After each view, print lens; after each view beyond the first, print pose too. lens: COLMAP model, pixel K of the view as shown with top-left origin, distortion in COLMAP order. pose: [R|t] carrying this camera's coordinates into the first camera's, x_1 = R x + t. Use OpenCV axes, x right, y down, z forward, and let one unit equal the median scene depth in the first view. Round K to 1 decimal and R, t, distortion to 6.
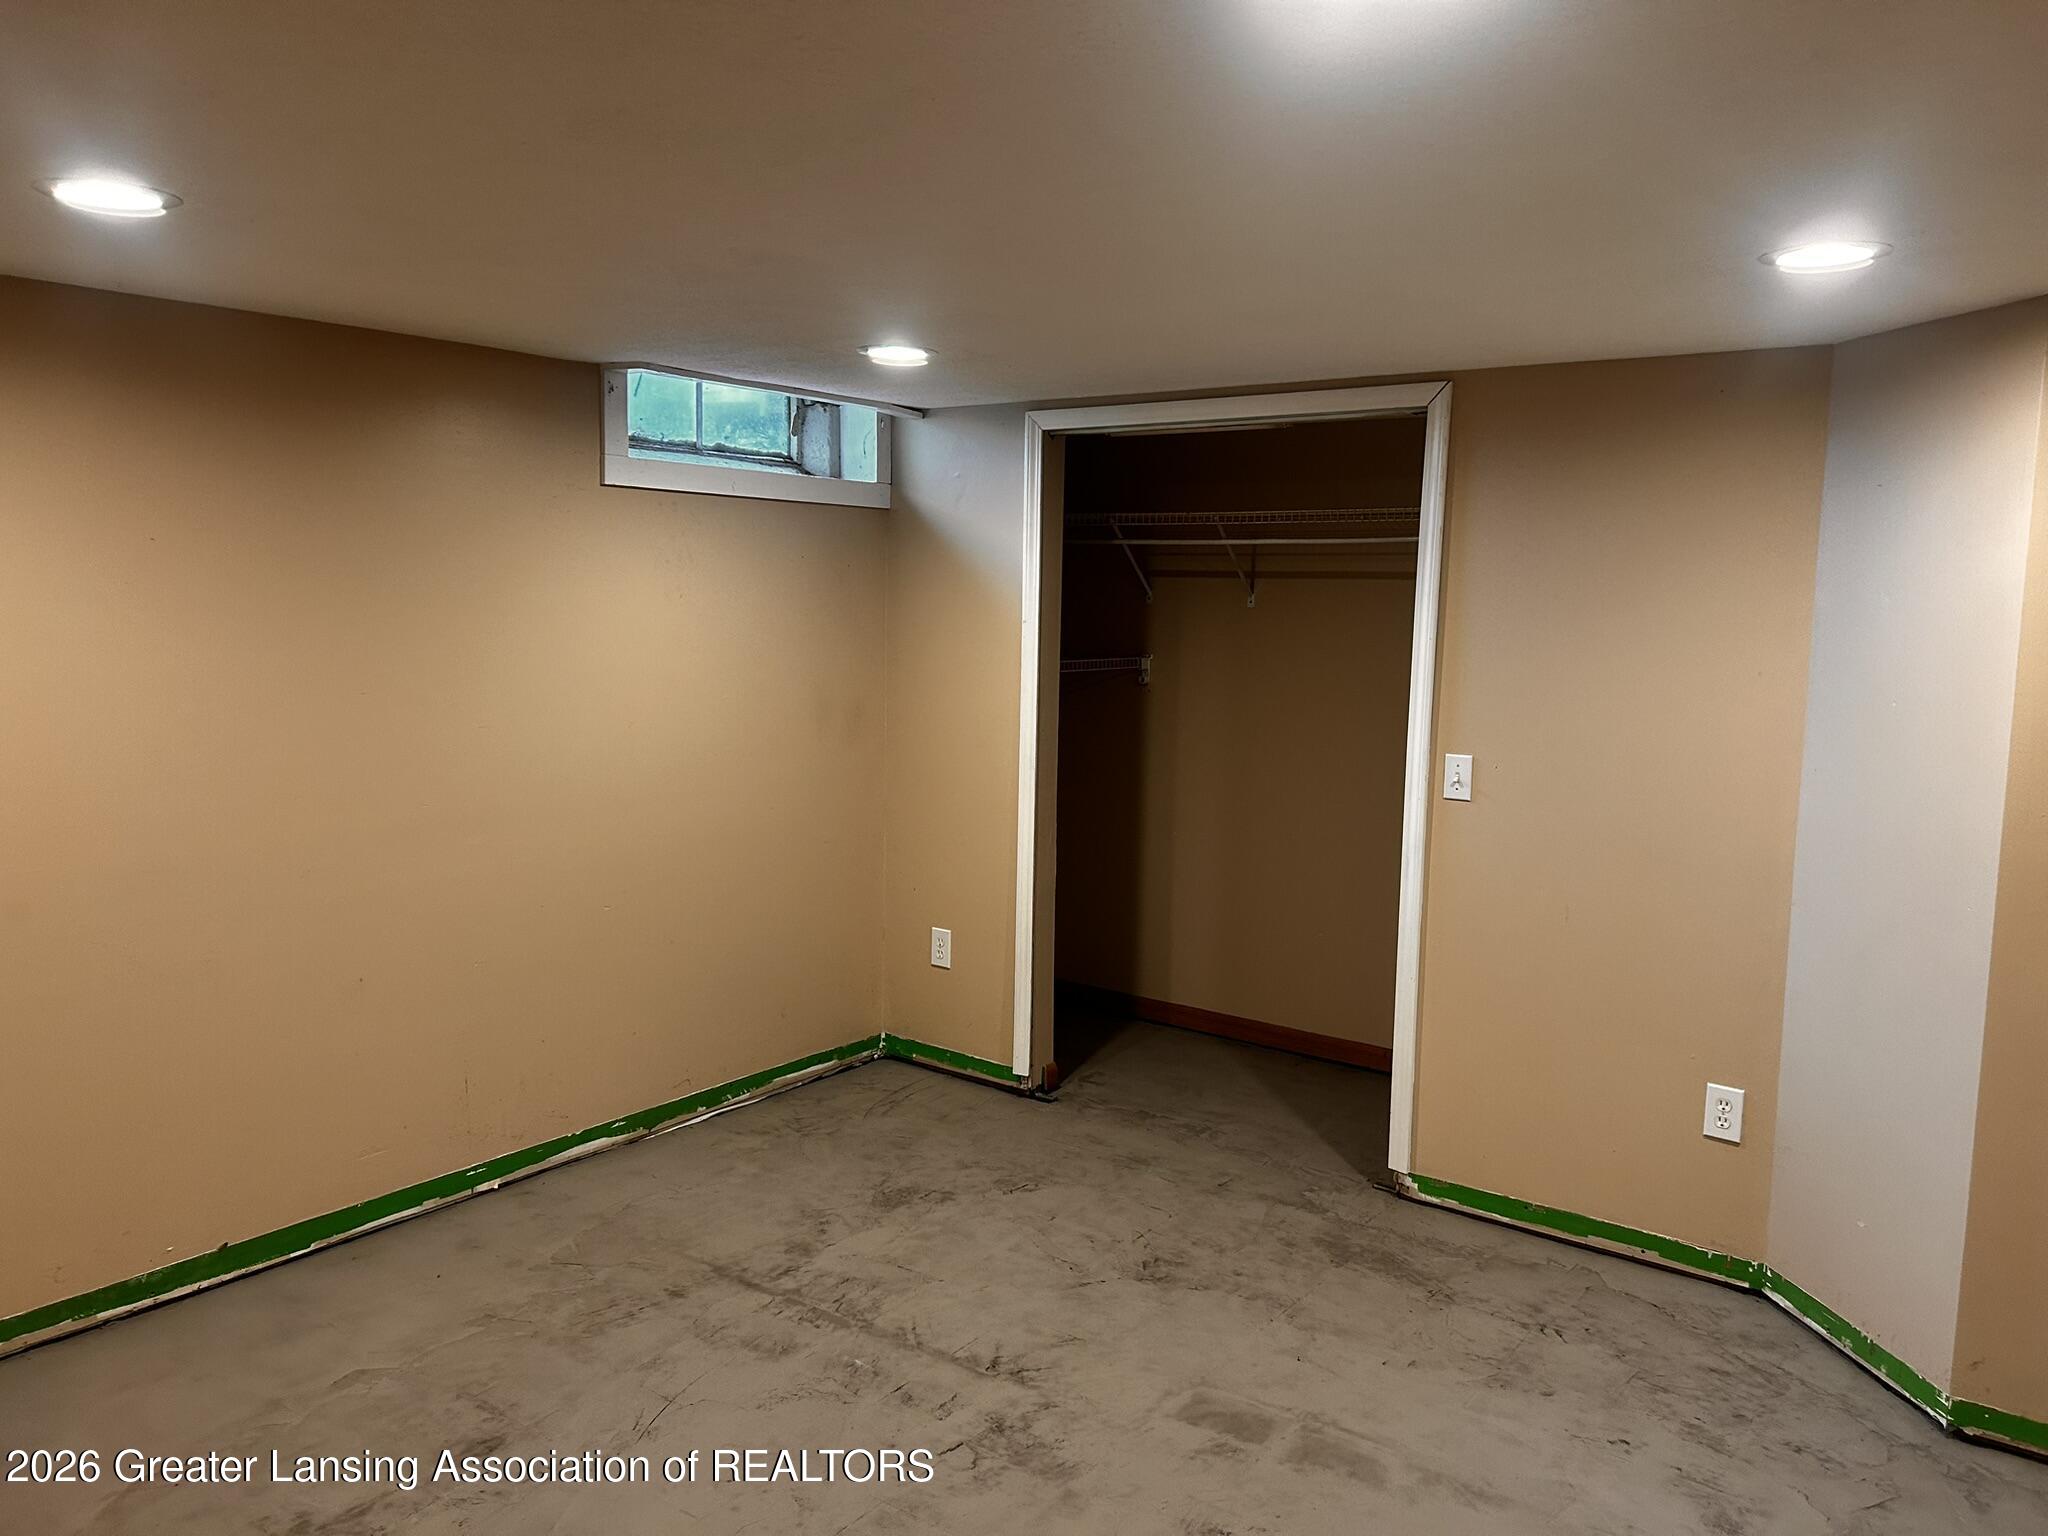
lens RADIAL K [[1540.8, 0, 1029.1], [0, 1540.8, 780.3], [0, 0, 1]] dist [0.030374, -0.035721]
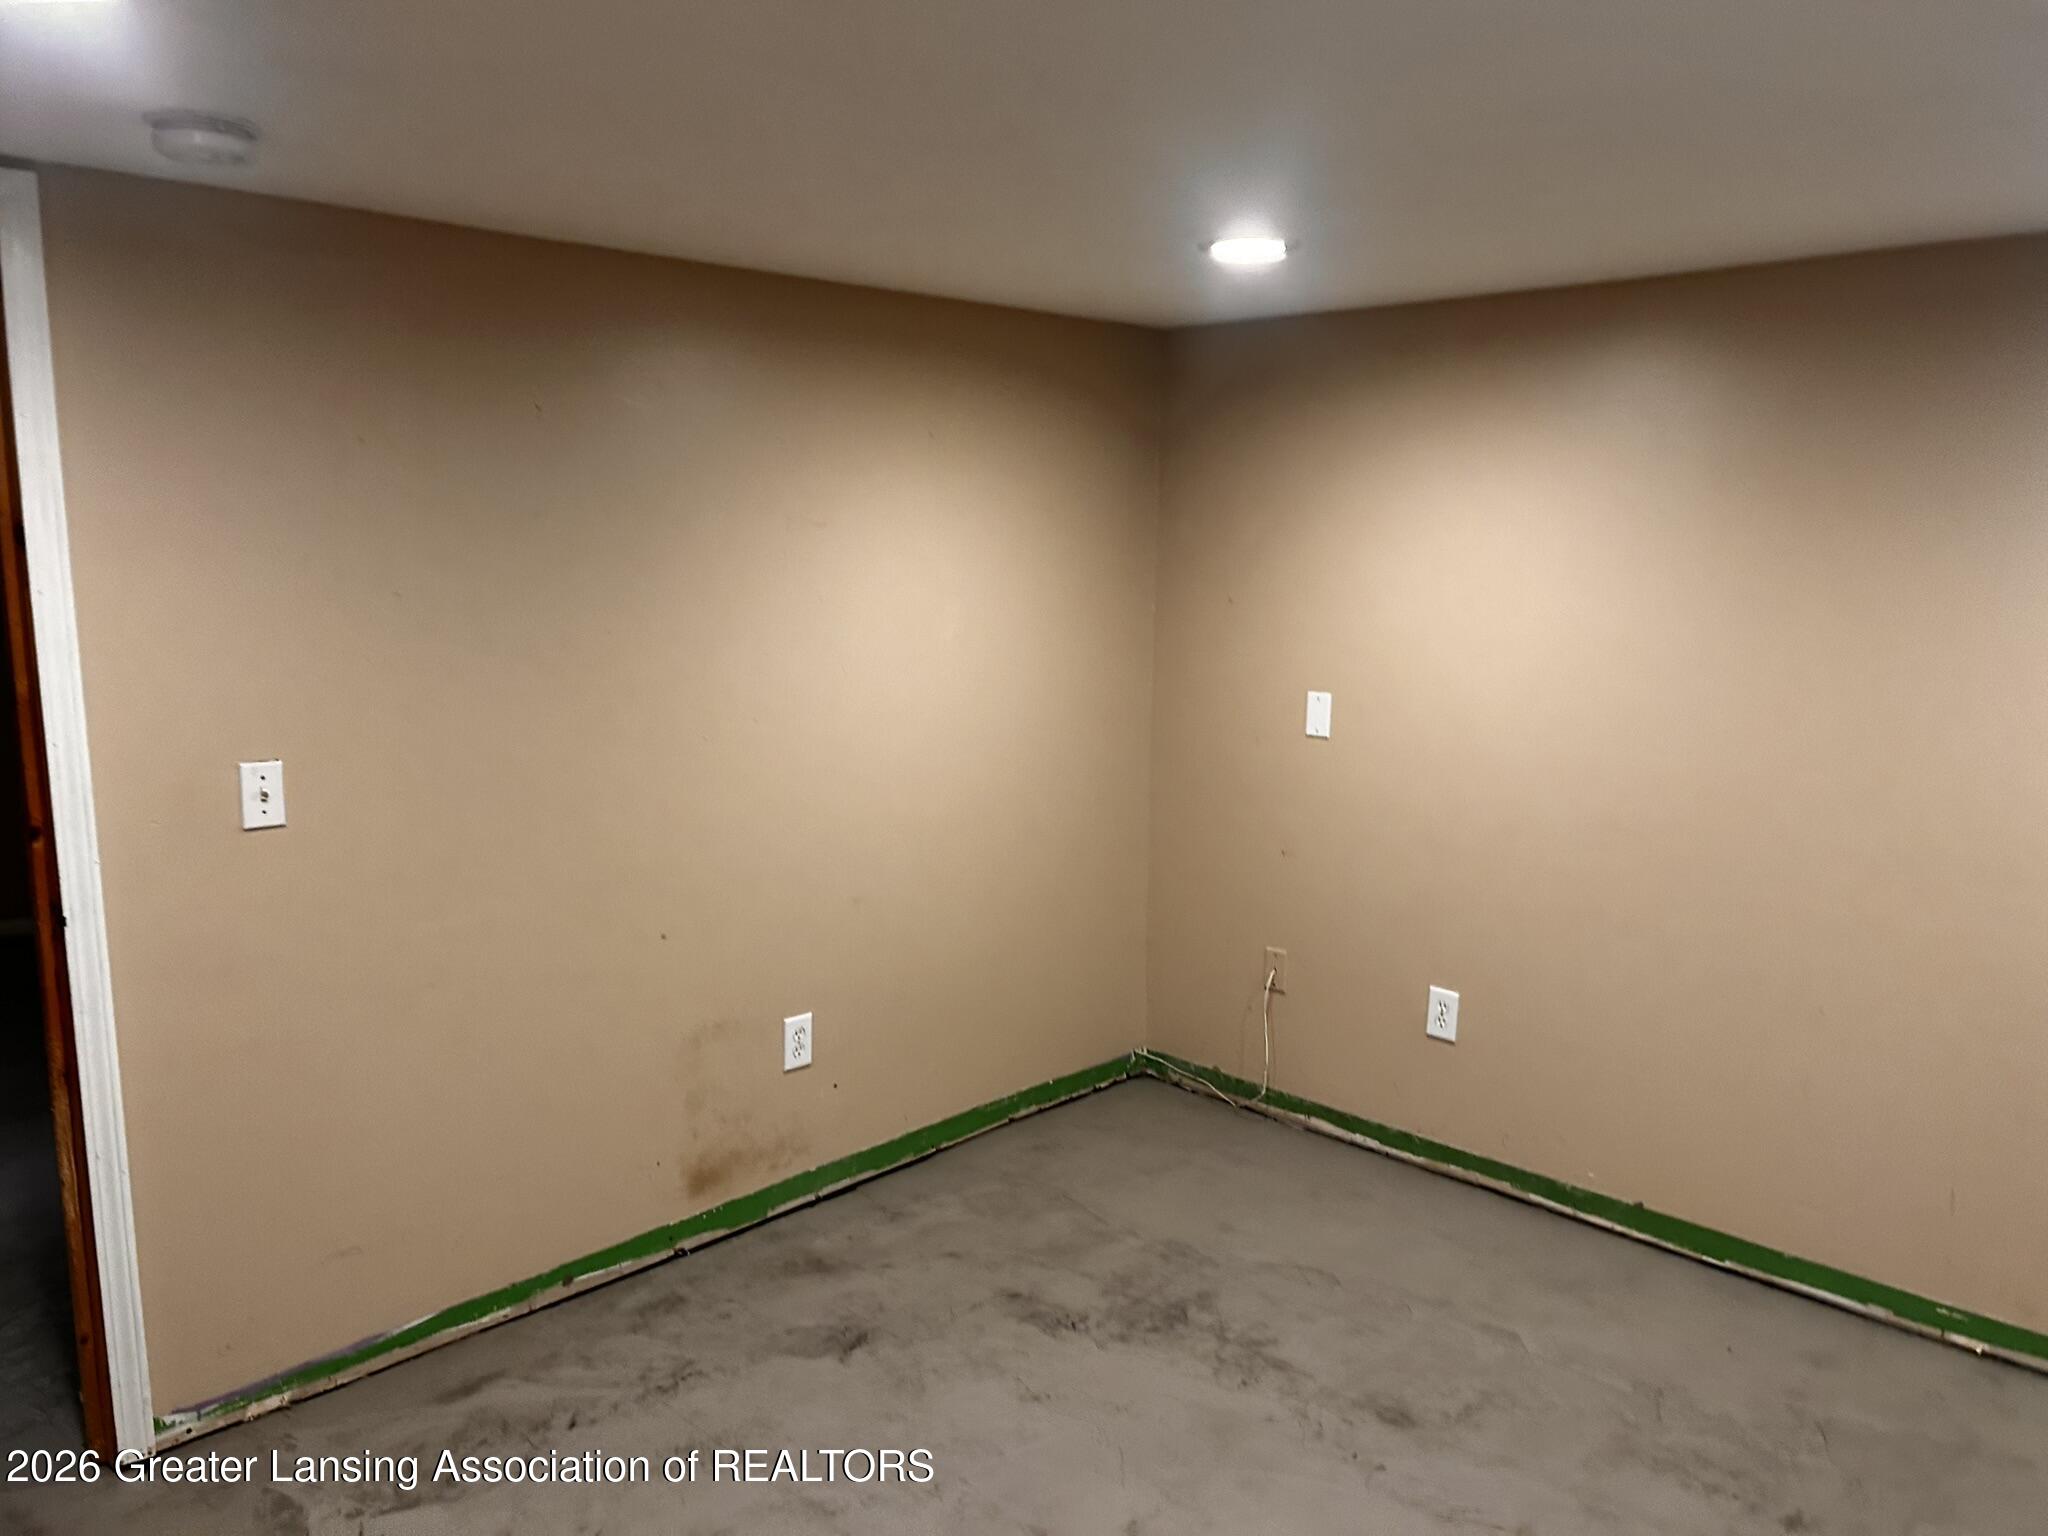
lens RADIAL K [[1540.8, 0, 1028.6], [0, 1540.8, 780.9], [0, 0, 1]] dist [0.030374, -0.035721]
pose [[-0.140663, 0.139798, -0.980138, 0.497886], [-0.138319, 0.977497, 0.159272, -0.078457], [0.980348, 0.157975, -0.118161, 0.685341]]
